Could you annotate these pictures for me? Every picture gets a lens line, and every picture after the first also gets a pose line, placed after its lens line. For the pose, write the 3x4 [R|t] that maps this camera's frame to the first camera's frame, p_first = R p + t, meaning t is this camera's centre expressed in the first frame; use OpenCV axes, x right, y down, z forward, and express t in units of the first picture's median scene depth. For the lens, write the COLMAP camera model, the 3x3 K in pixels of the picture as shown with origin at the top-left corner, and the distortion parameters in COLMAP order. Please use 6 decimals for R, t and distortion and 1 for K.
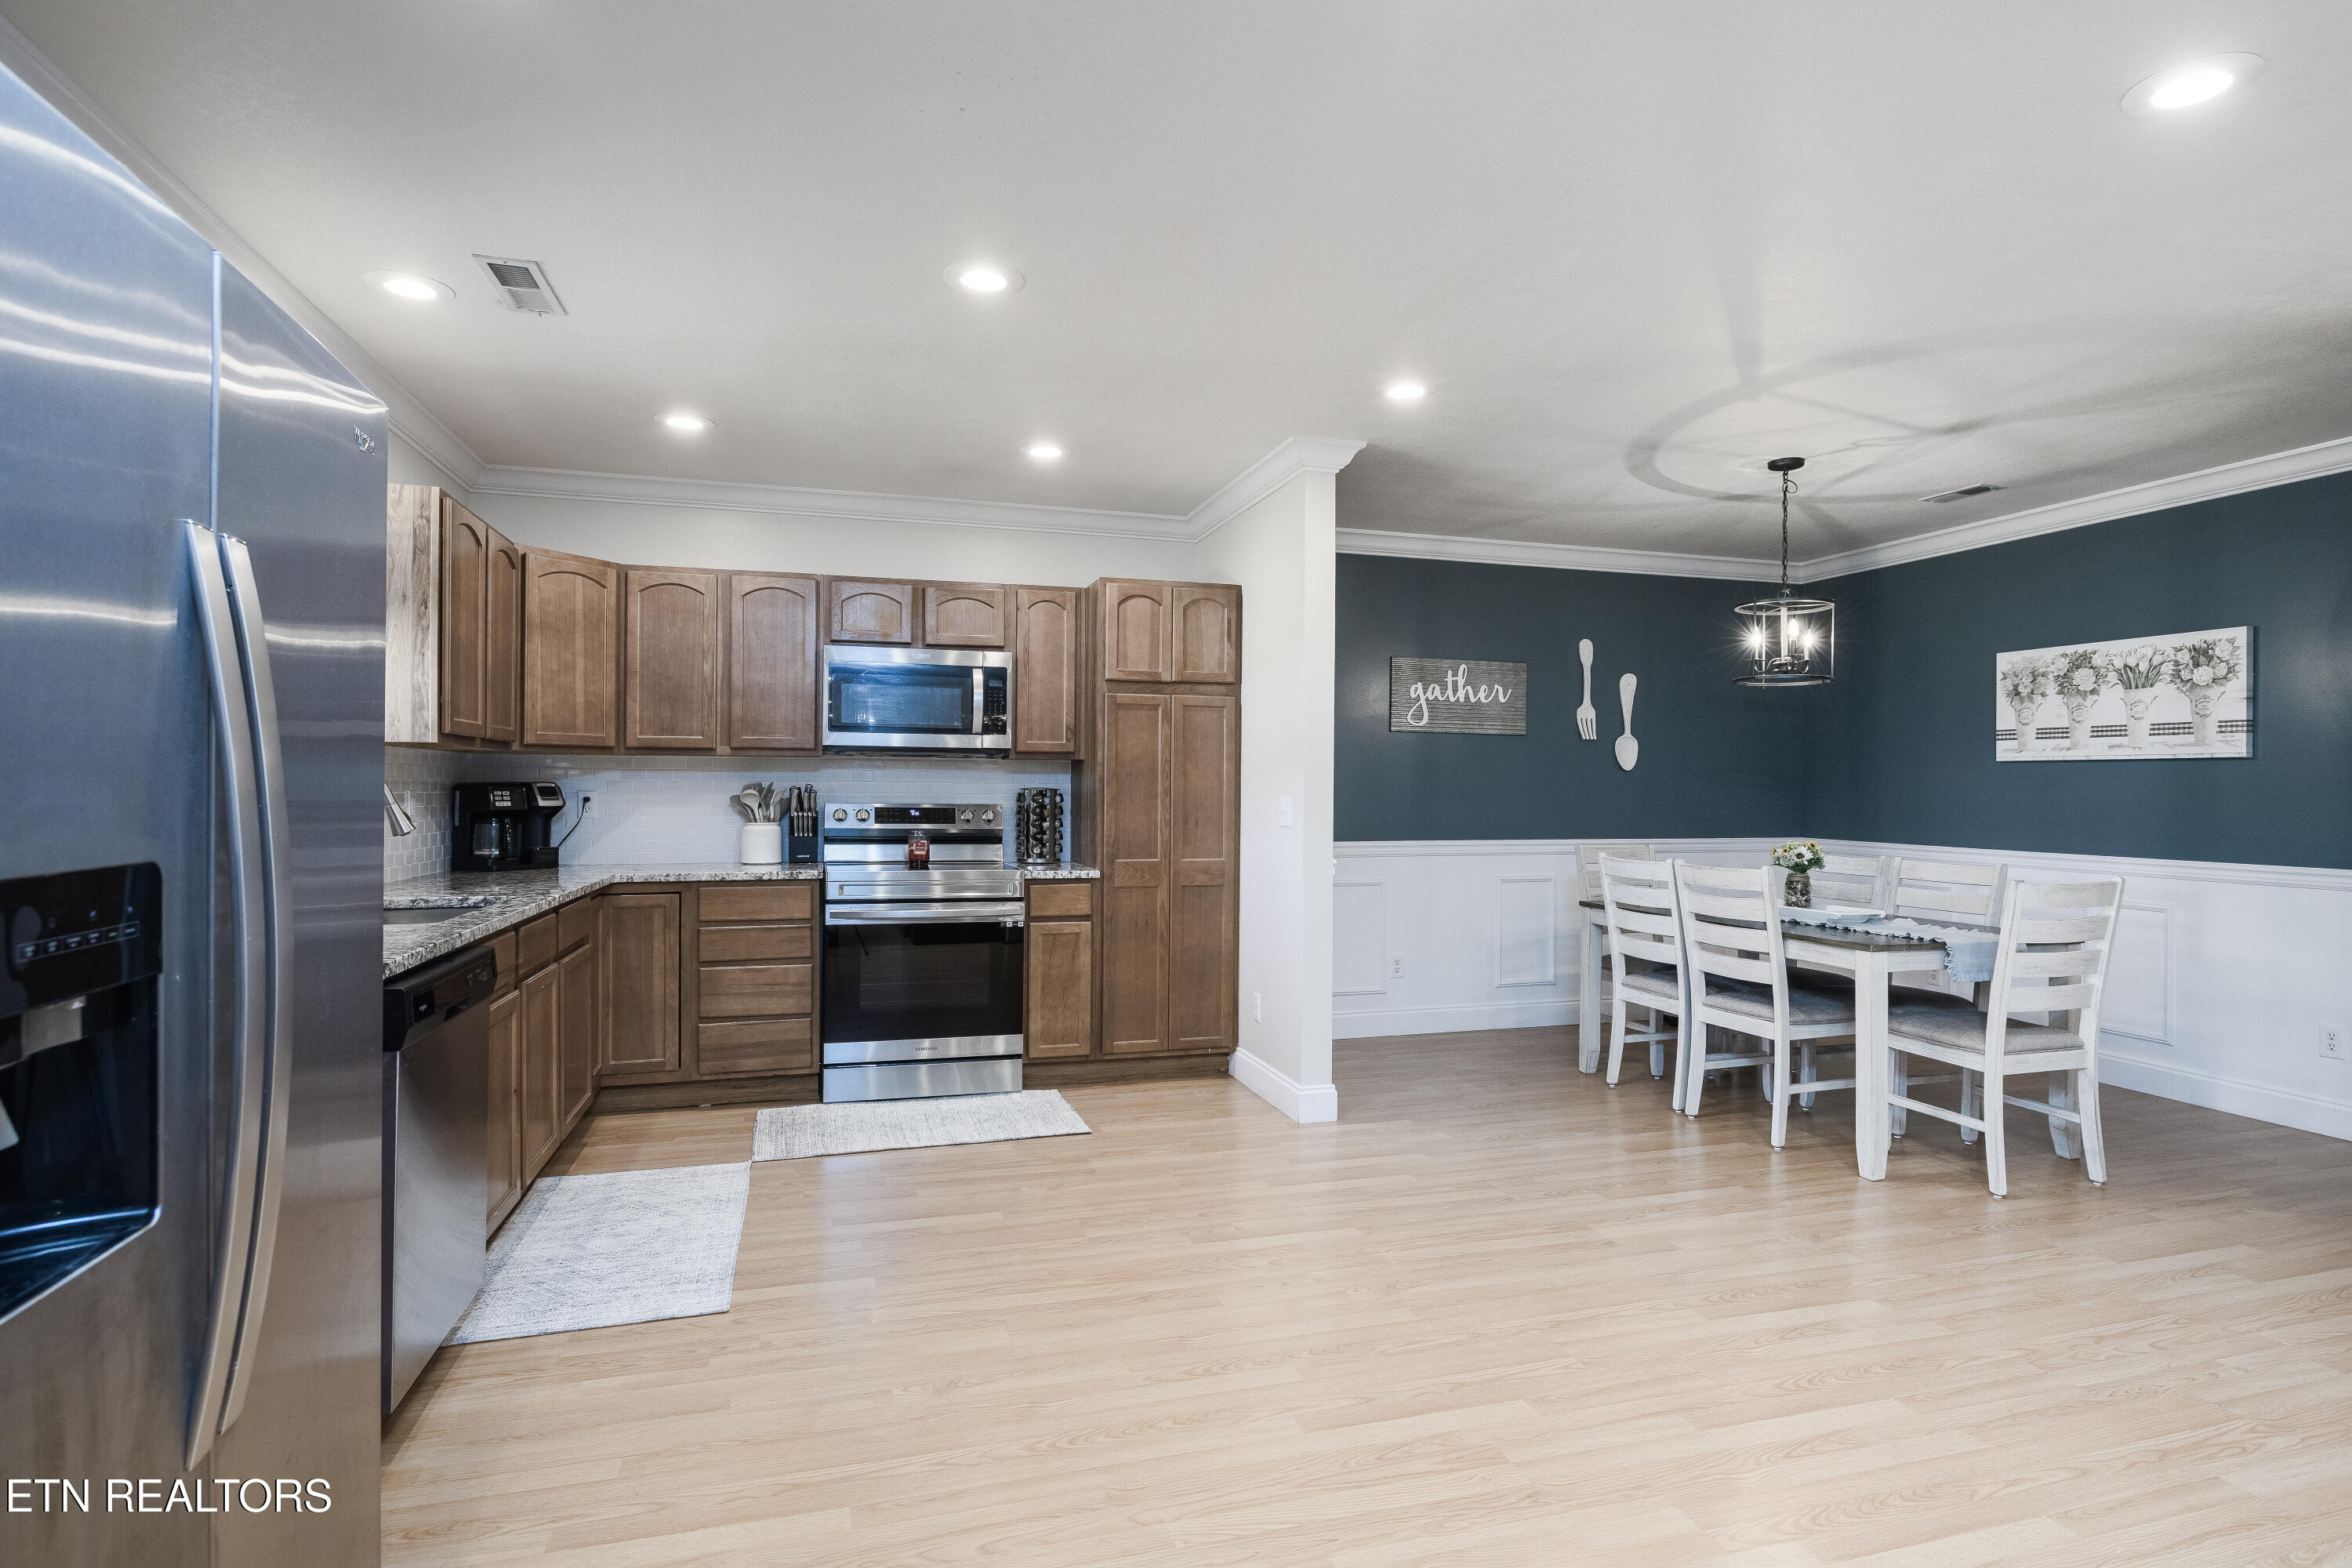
lens RADIAL K [[1143.4, 0, 1165.1], [0, 1143.4, 787.0], [0, 0, 1]] dist [-0.013040, 0.002921]
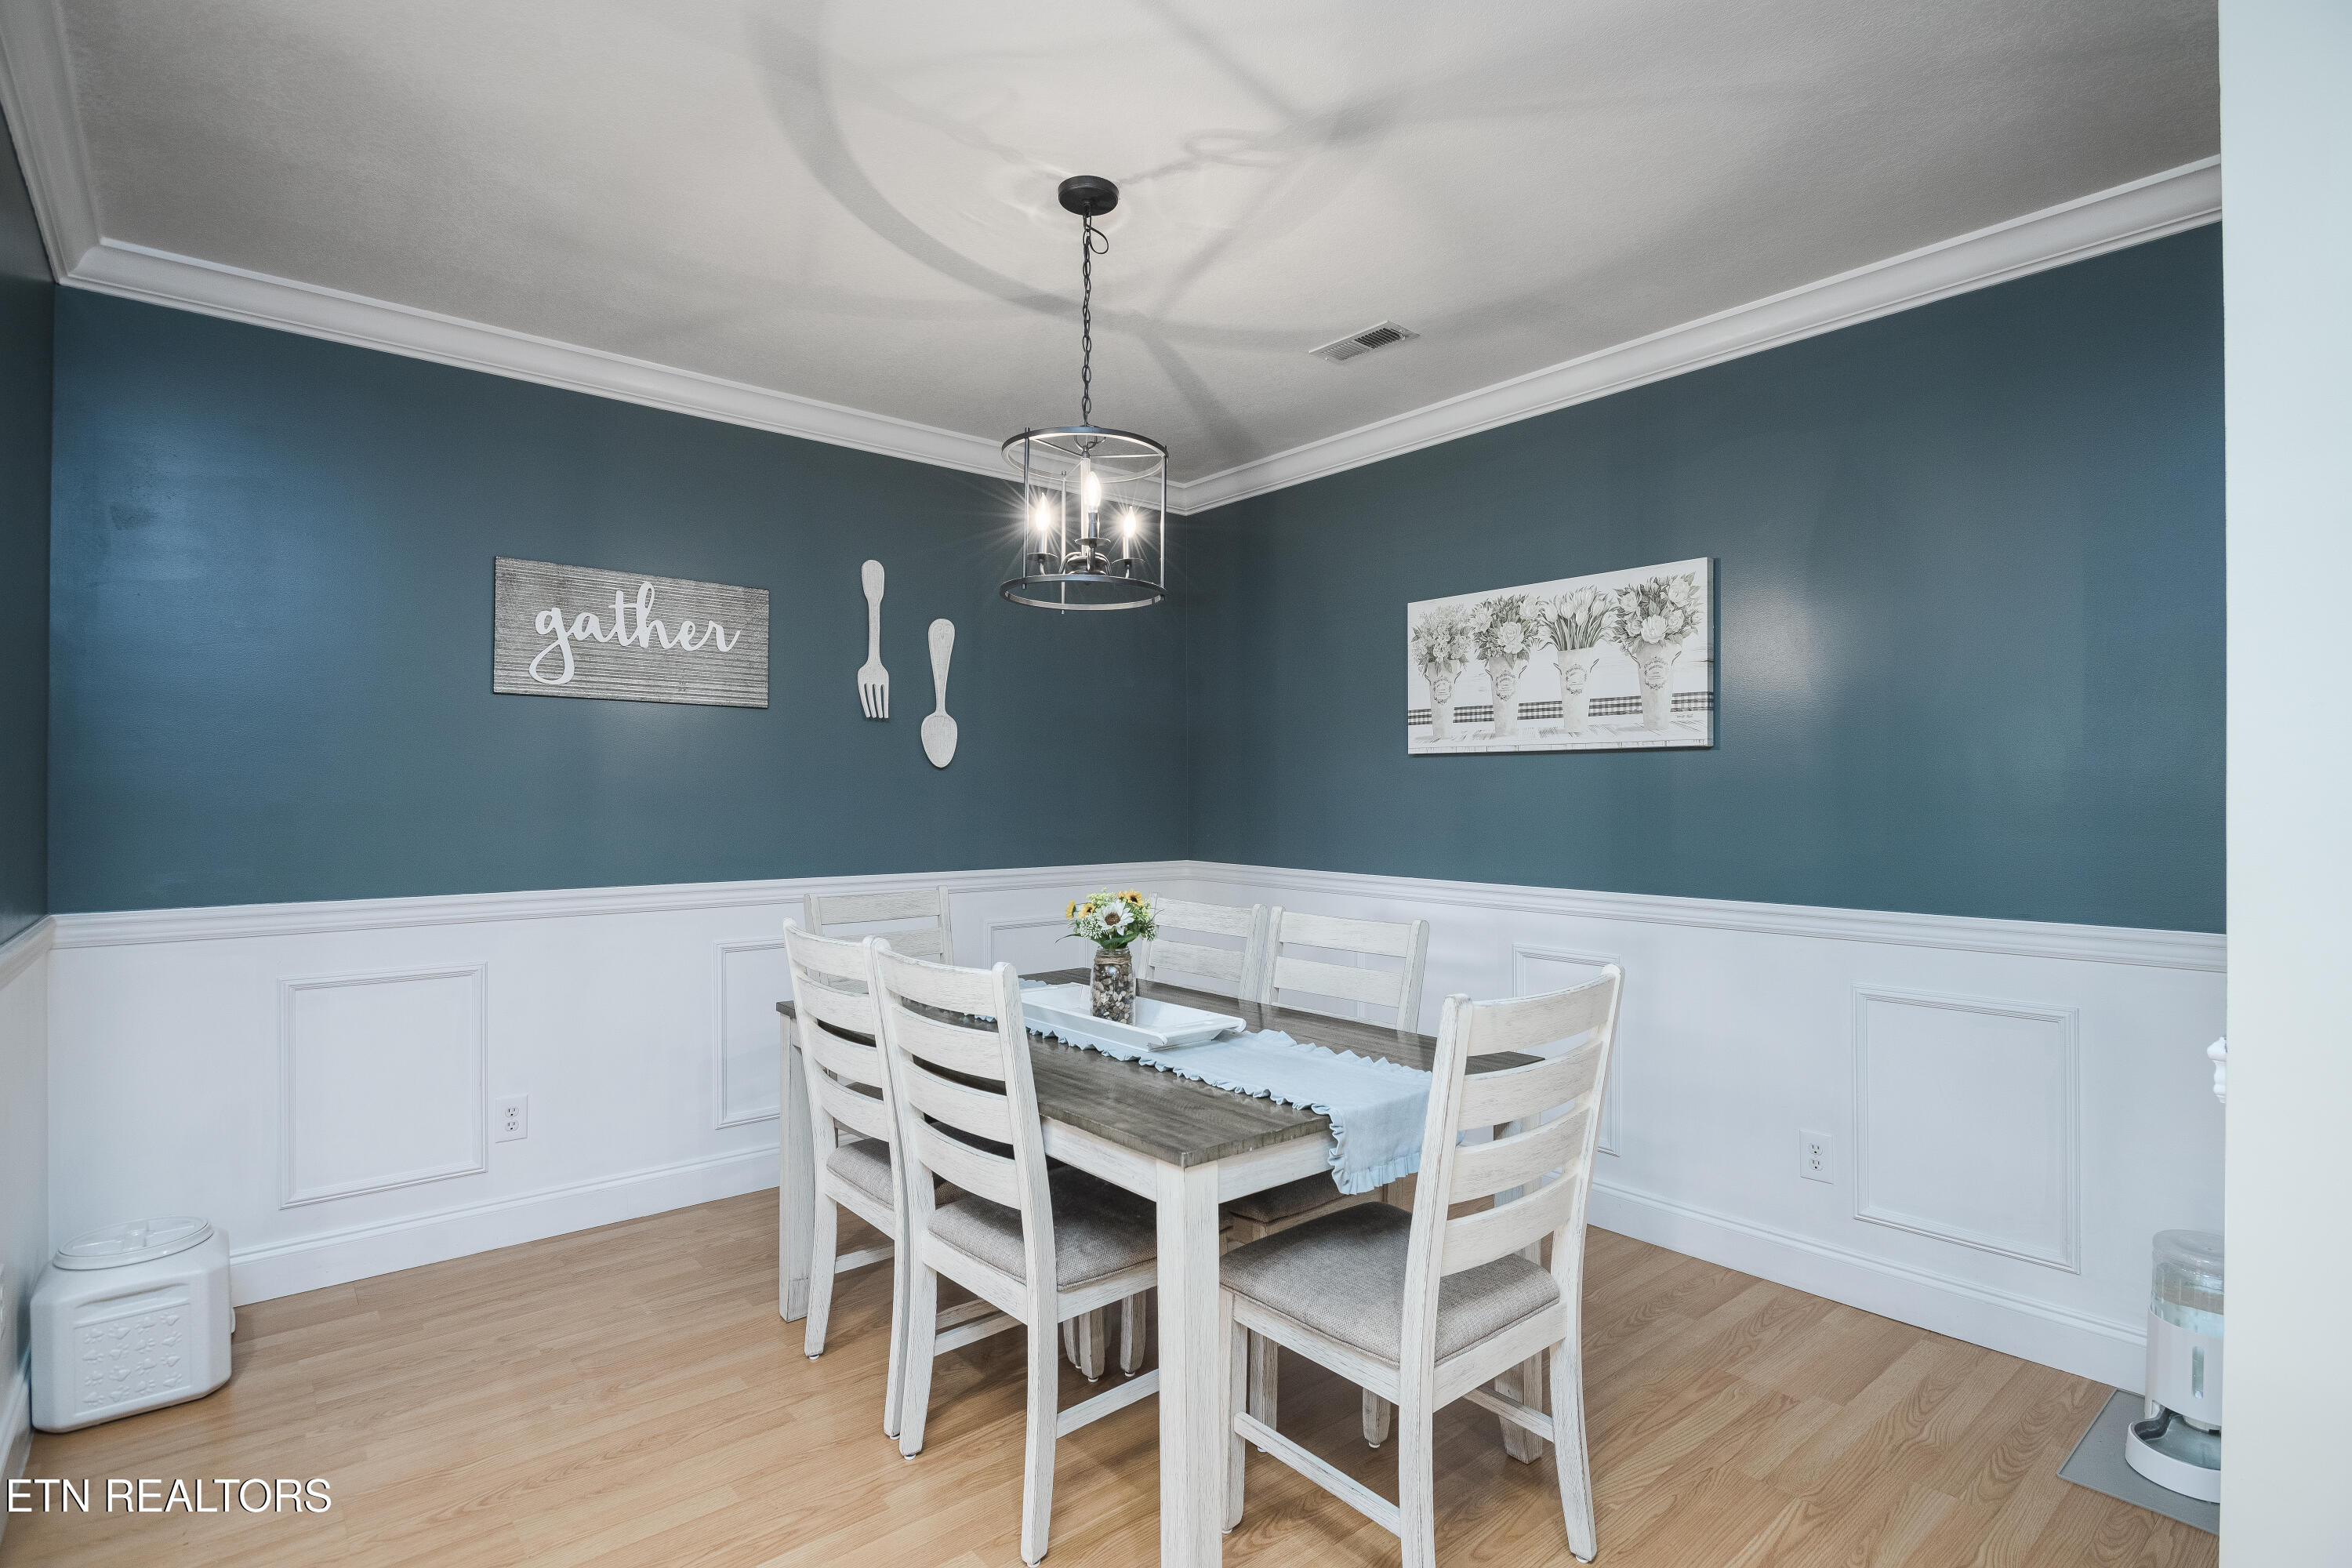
lens RADIAL K [[1143.4, 0, 1185.8], [0, 1143.4, 789.4], [0, 0, 1]] dist [-0.013040, 0.002921]
pose [[0.902785, -0.004299, 0.430070, 0.338405], [0.005144, 0.999986, -0.000804, -0.000313], [-0.430061, 0.002938, 0.902795, 0.470231]]
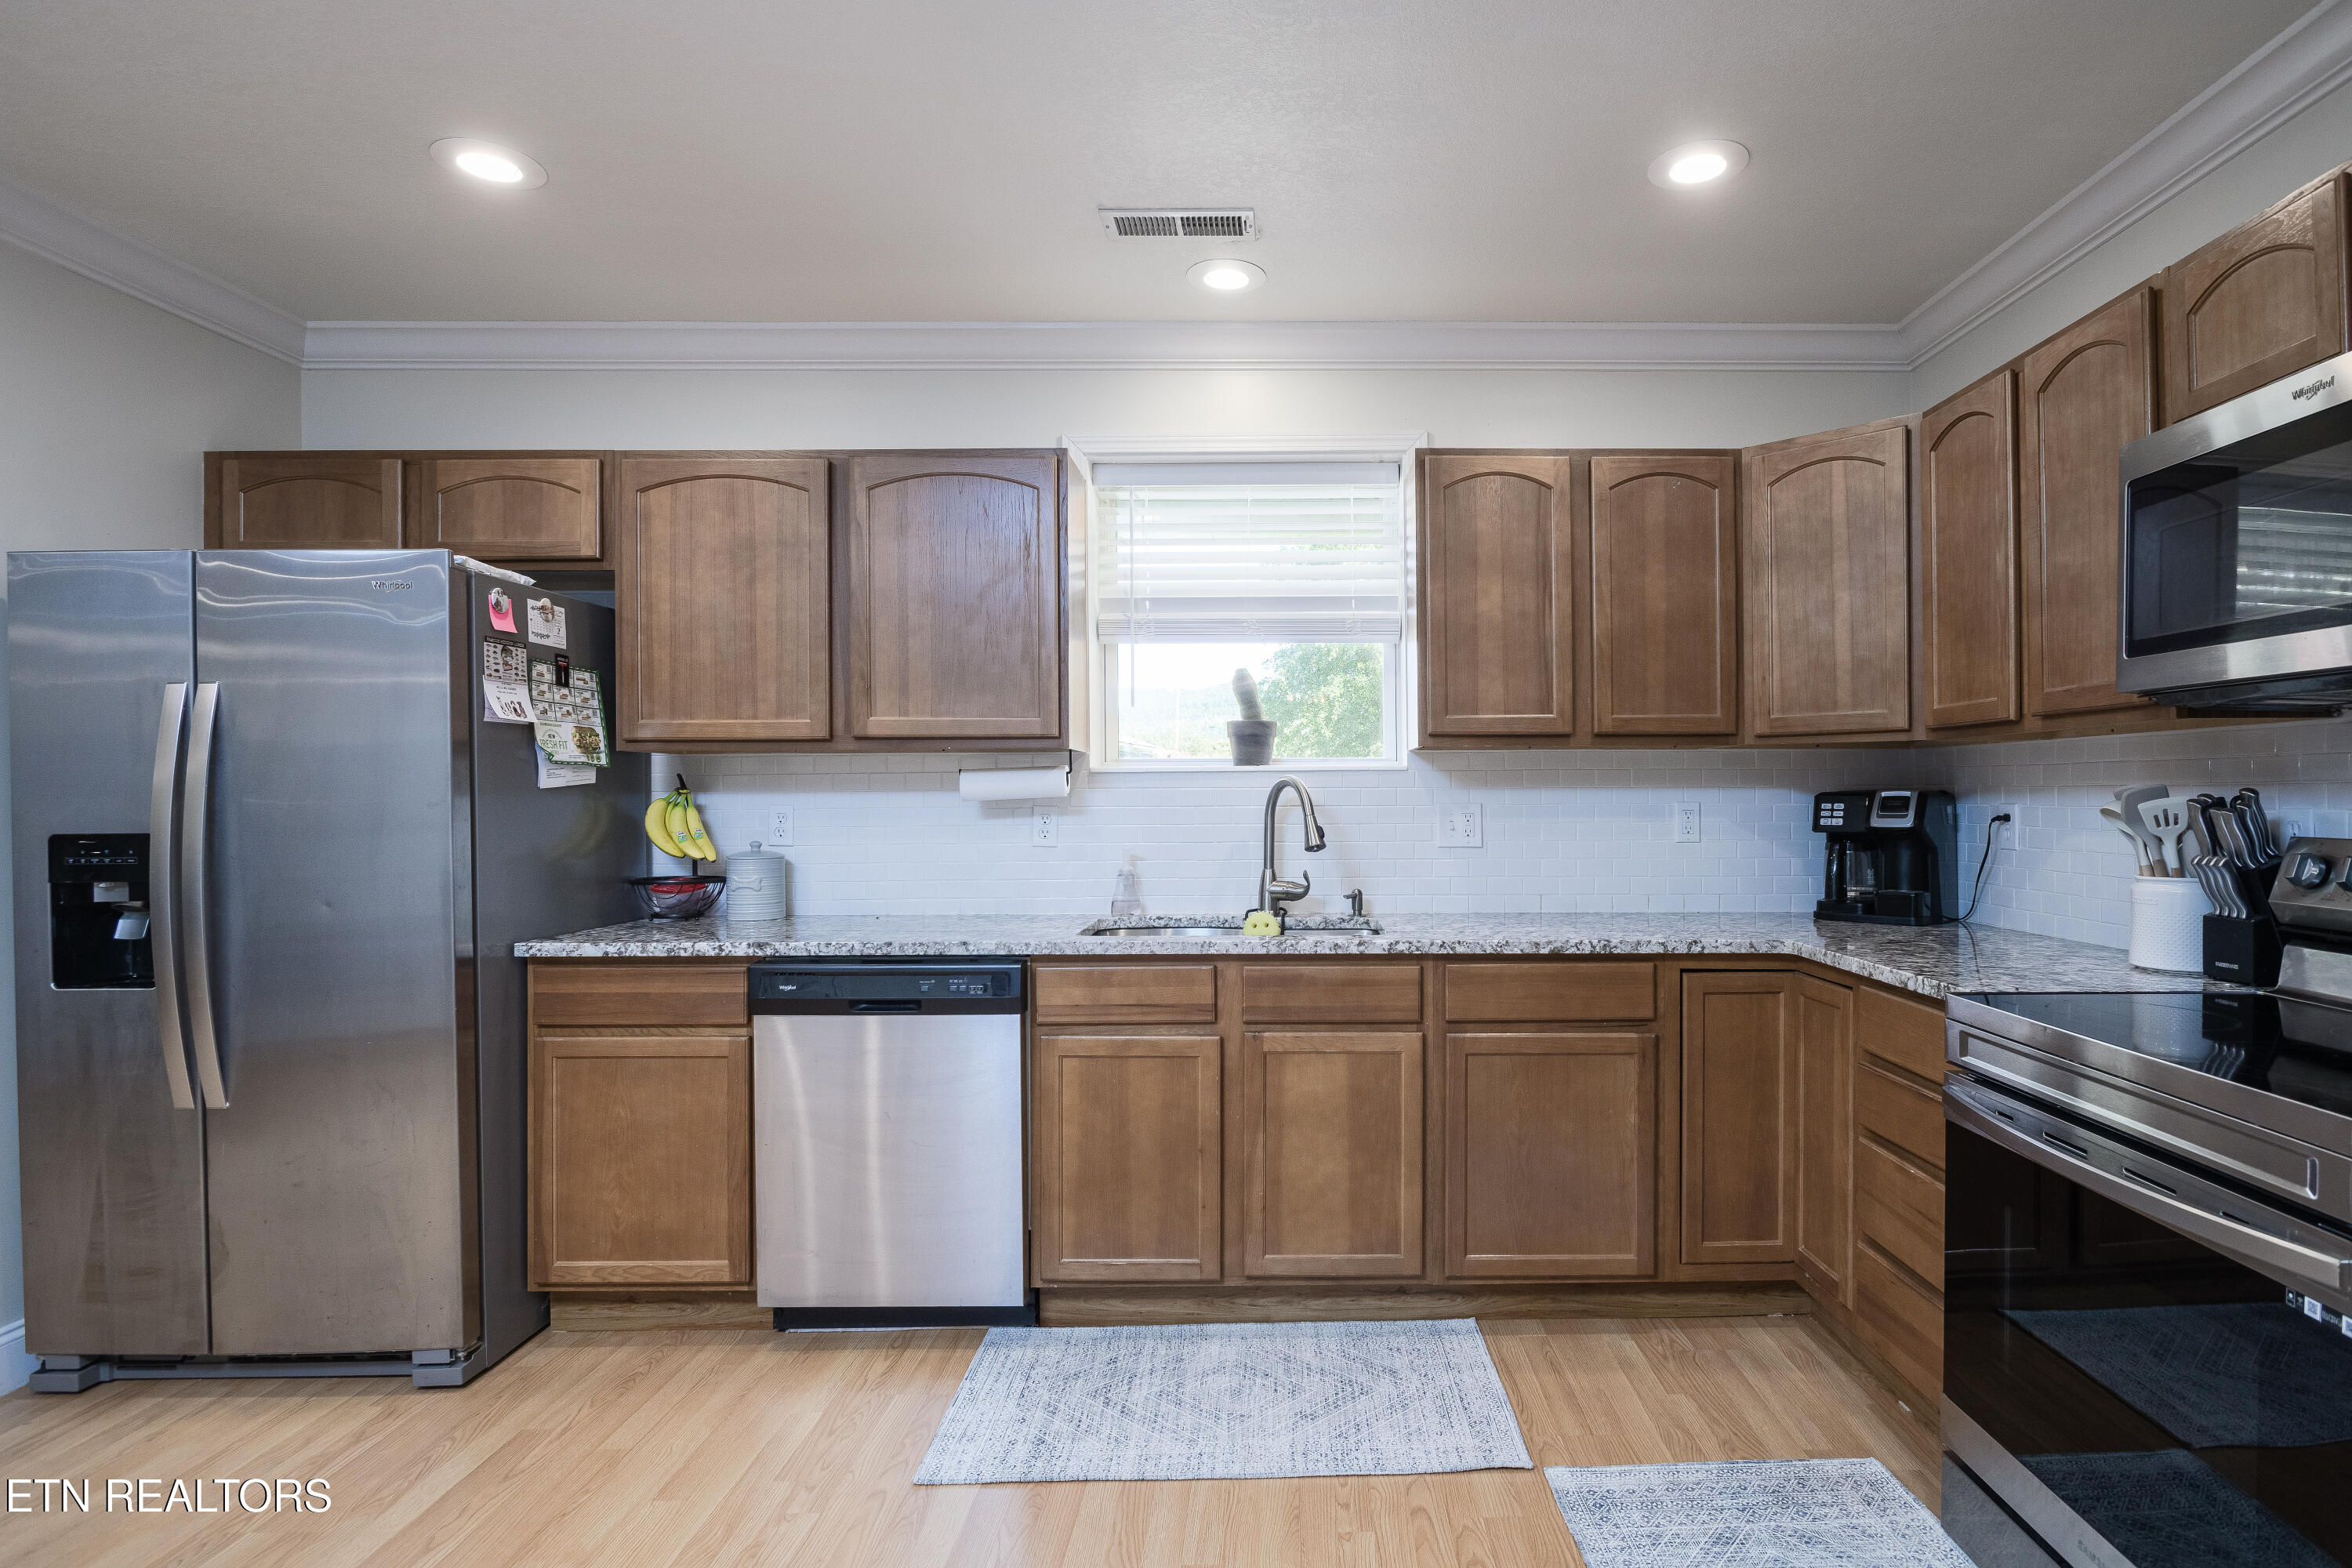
lens RADIAL K [[1217.7, 0, 1194.9], [0, 1217.7, 793.3], [0, 0, 1]] dist [-0.009392, -0.001940]
pose [[-0.238061, -0.005631, -0.971234, 0.219636], [0.003616, 0.999971, -0.006683, 0.001064], [0.971244, -0.005103, -0.238033, 0.817214]]
